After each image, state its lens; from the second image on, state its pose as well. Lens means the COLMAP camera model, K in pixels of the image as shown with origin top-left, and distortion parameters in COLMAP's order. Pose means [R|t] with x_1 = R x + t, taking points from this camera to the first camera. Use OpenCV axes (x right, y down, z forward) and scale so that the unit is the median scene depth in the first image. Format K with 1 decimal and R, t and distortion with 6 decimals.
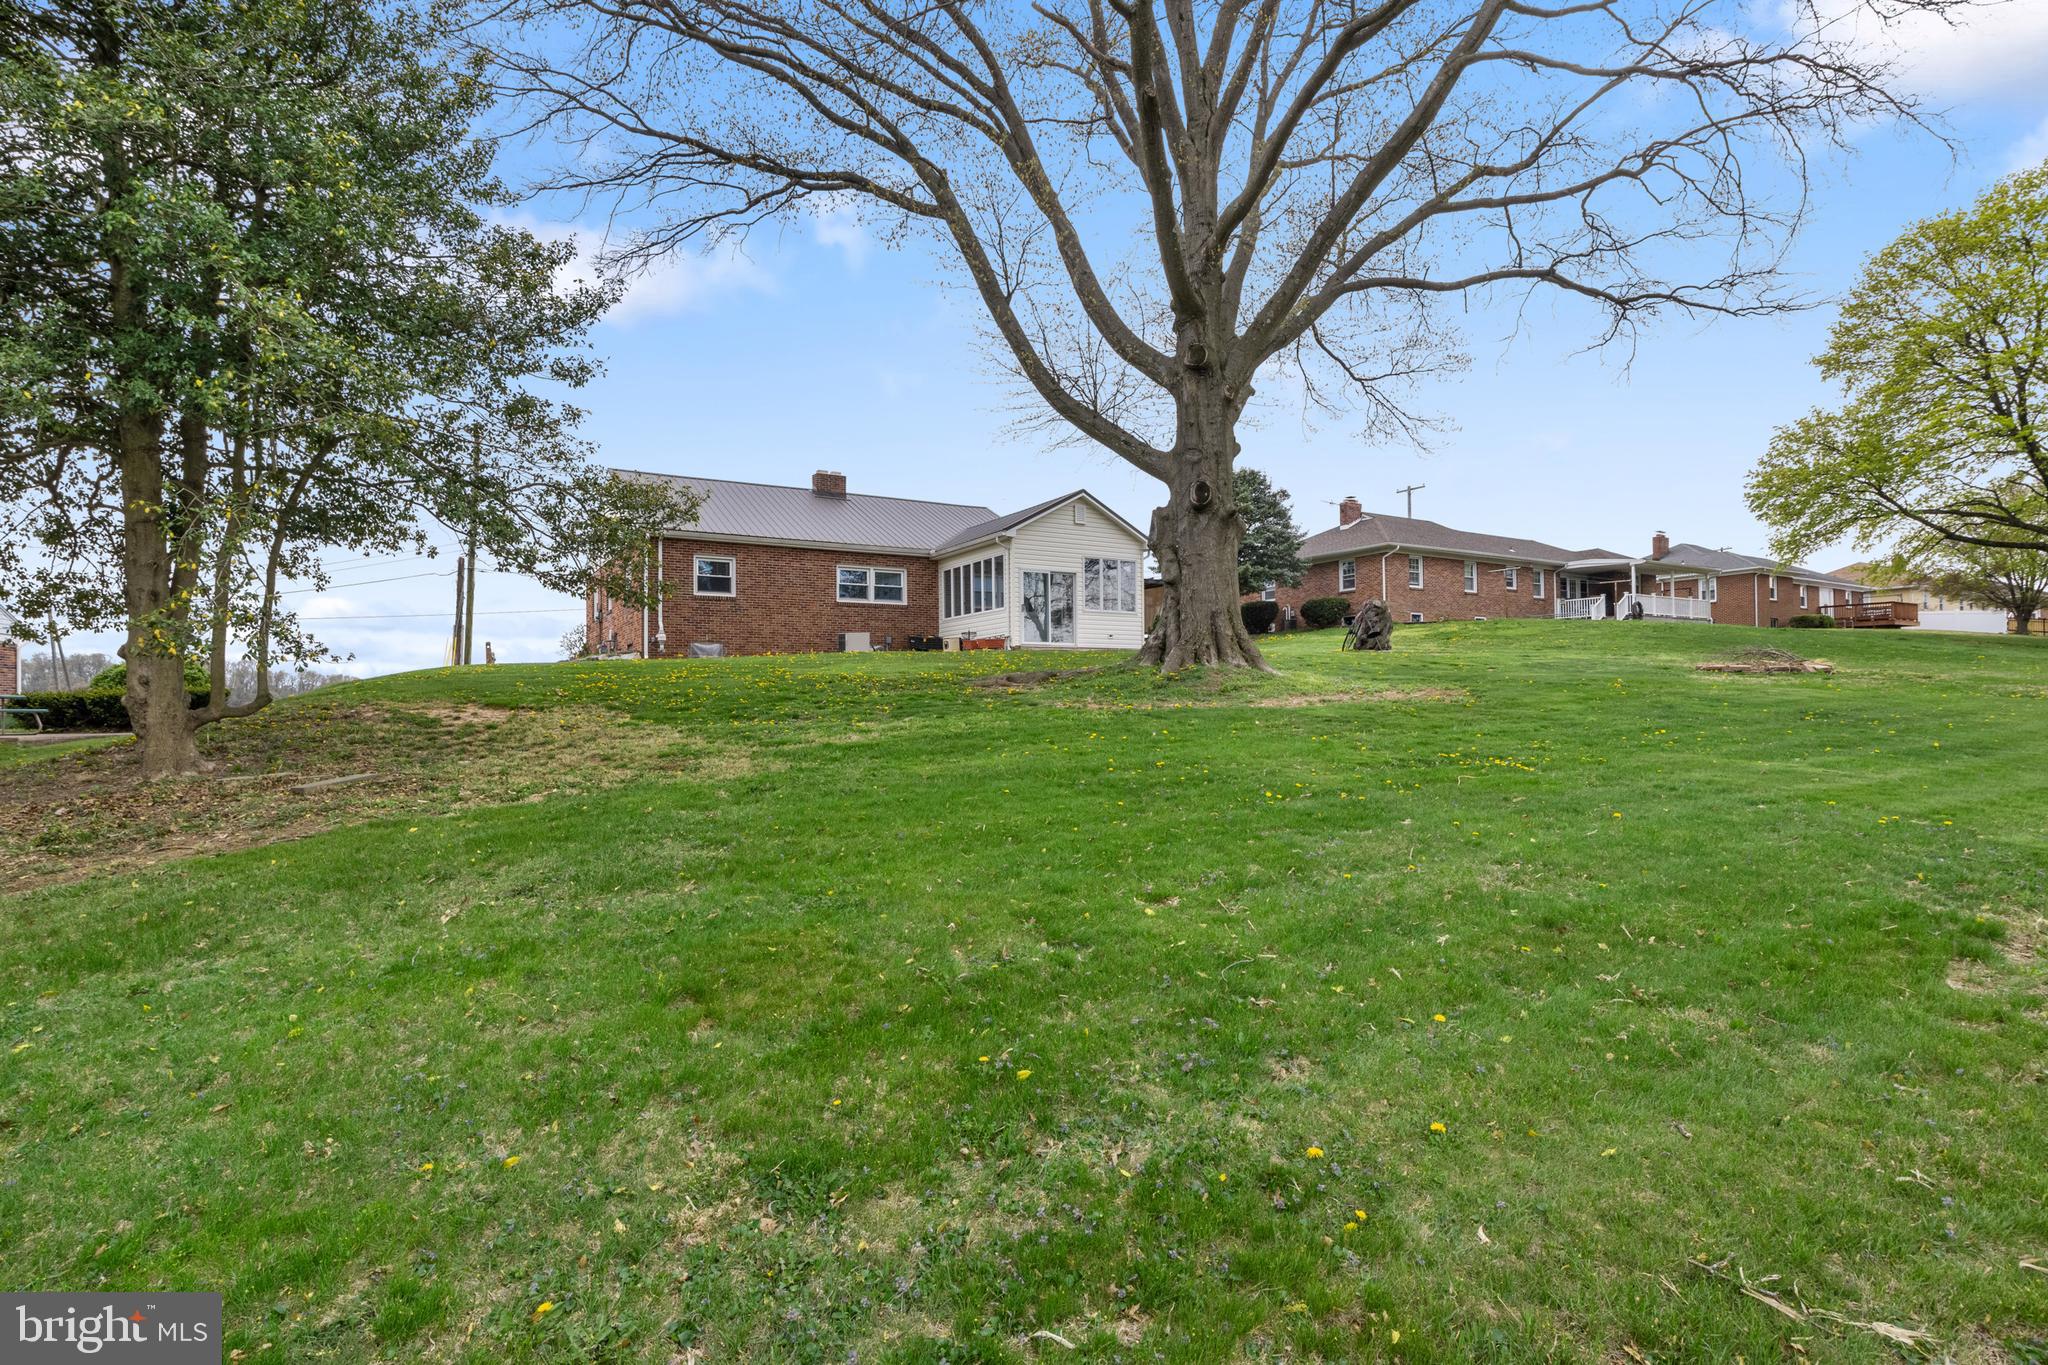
lens RADIAL K [[1031.5, 0, 1016.5], [0, 1031.5, 689.1], [0, 0, 1]] dist [-0.000353, -0.000619]
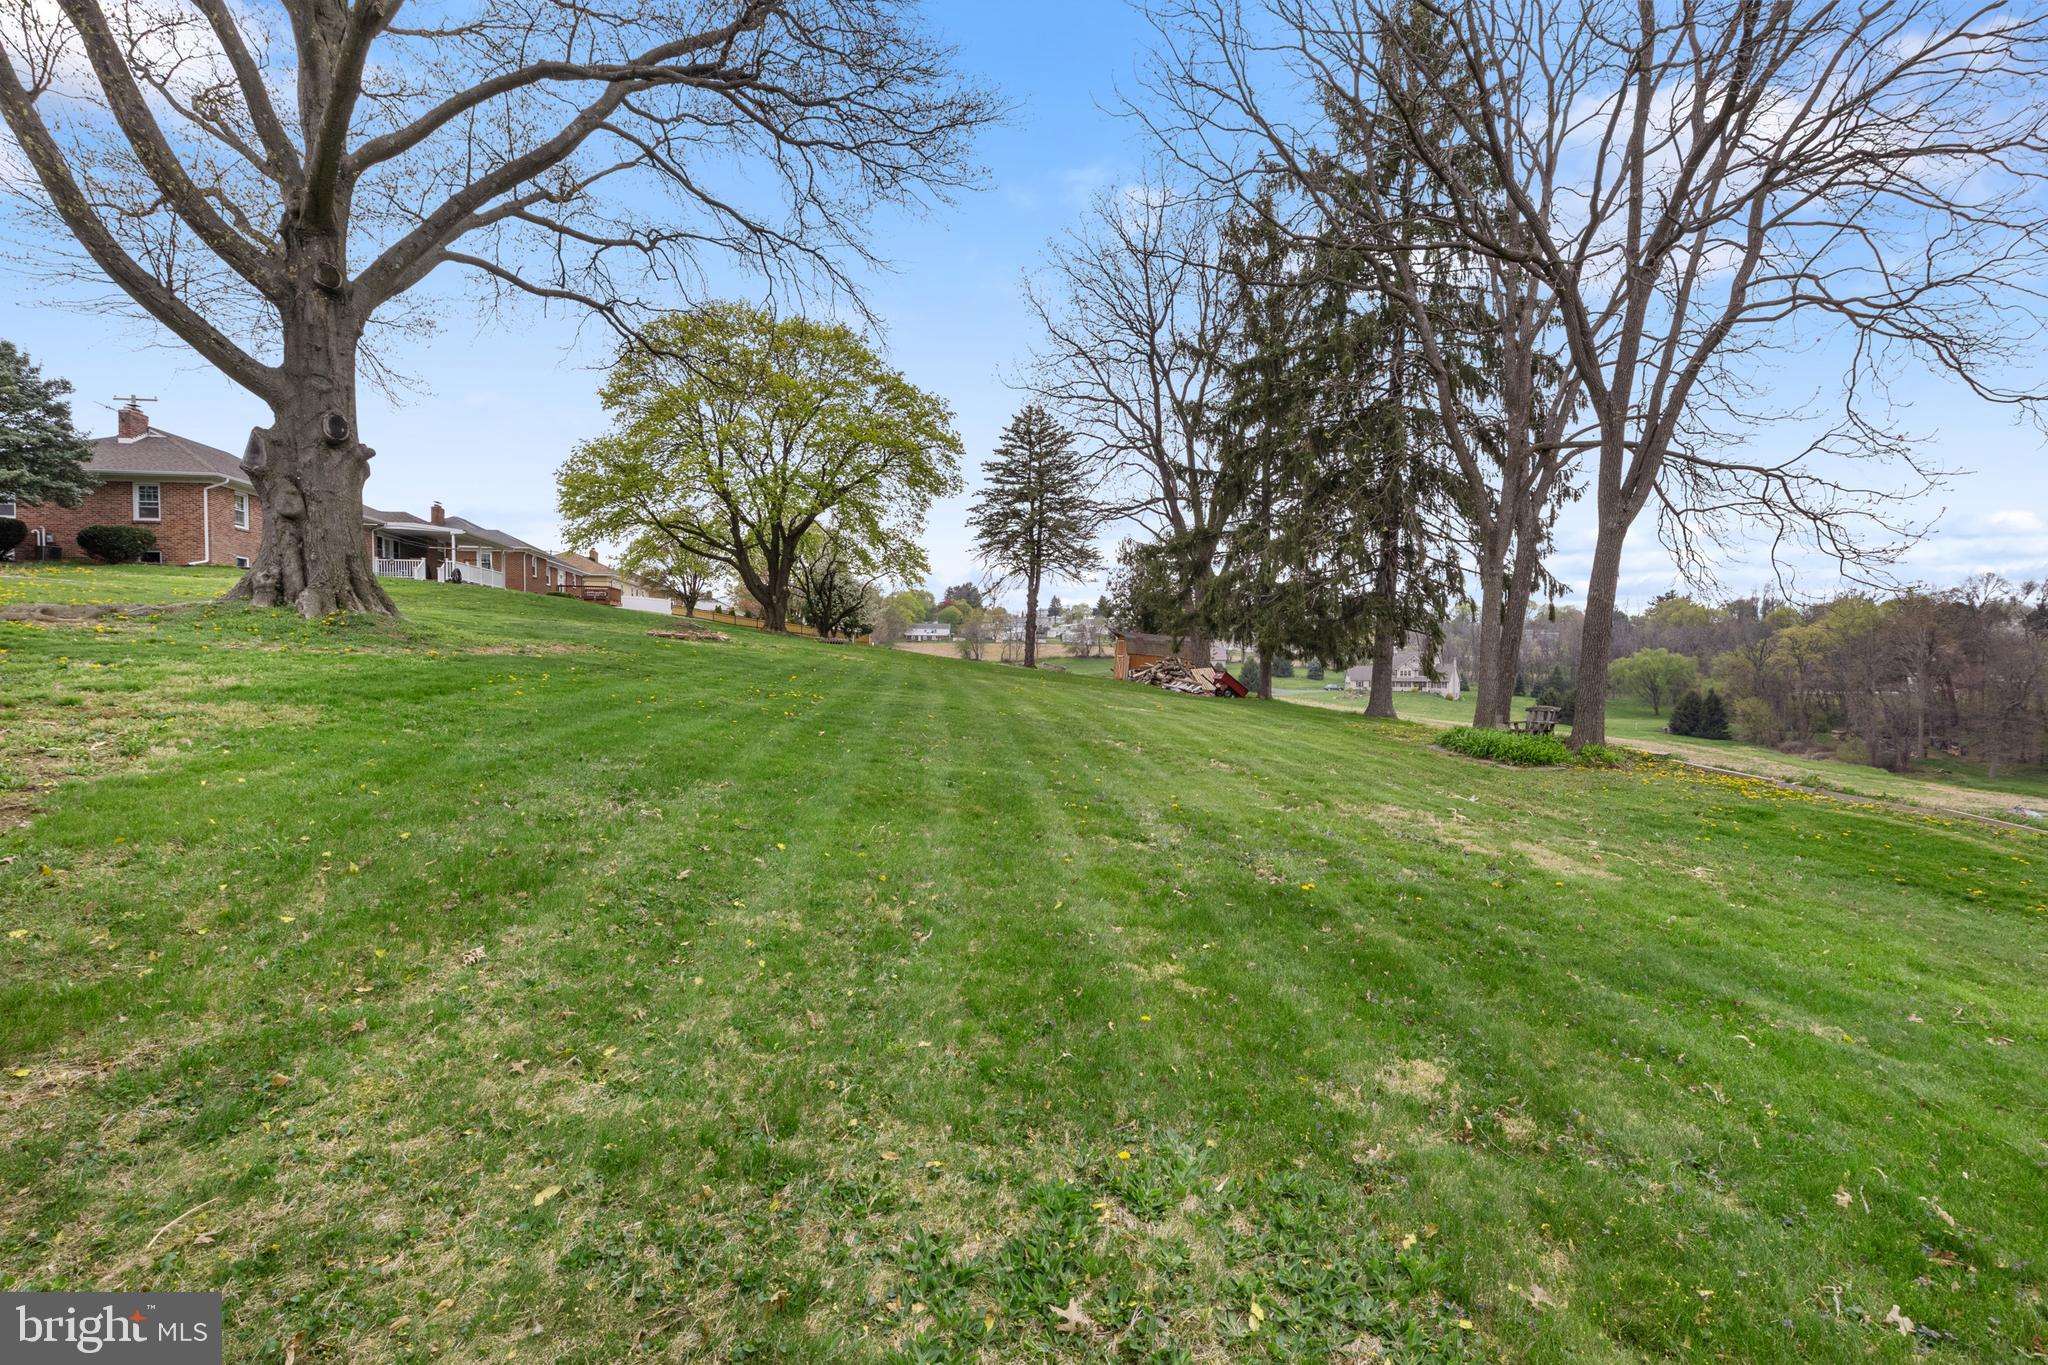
lens RADIAL K [[1031.5, 0, 1030.0], [0, 1031.5, 673.8], [0, 0, 1]] dist [-0.000353, -0.000619]
pose [[0.384030, 0.006211, 0.923300, -0.176534], [-0.027593, 0.999608, 0.004752, 0.005000], [-0.922908, -0.027302, 0.384051, 0.018869]]
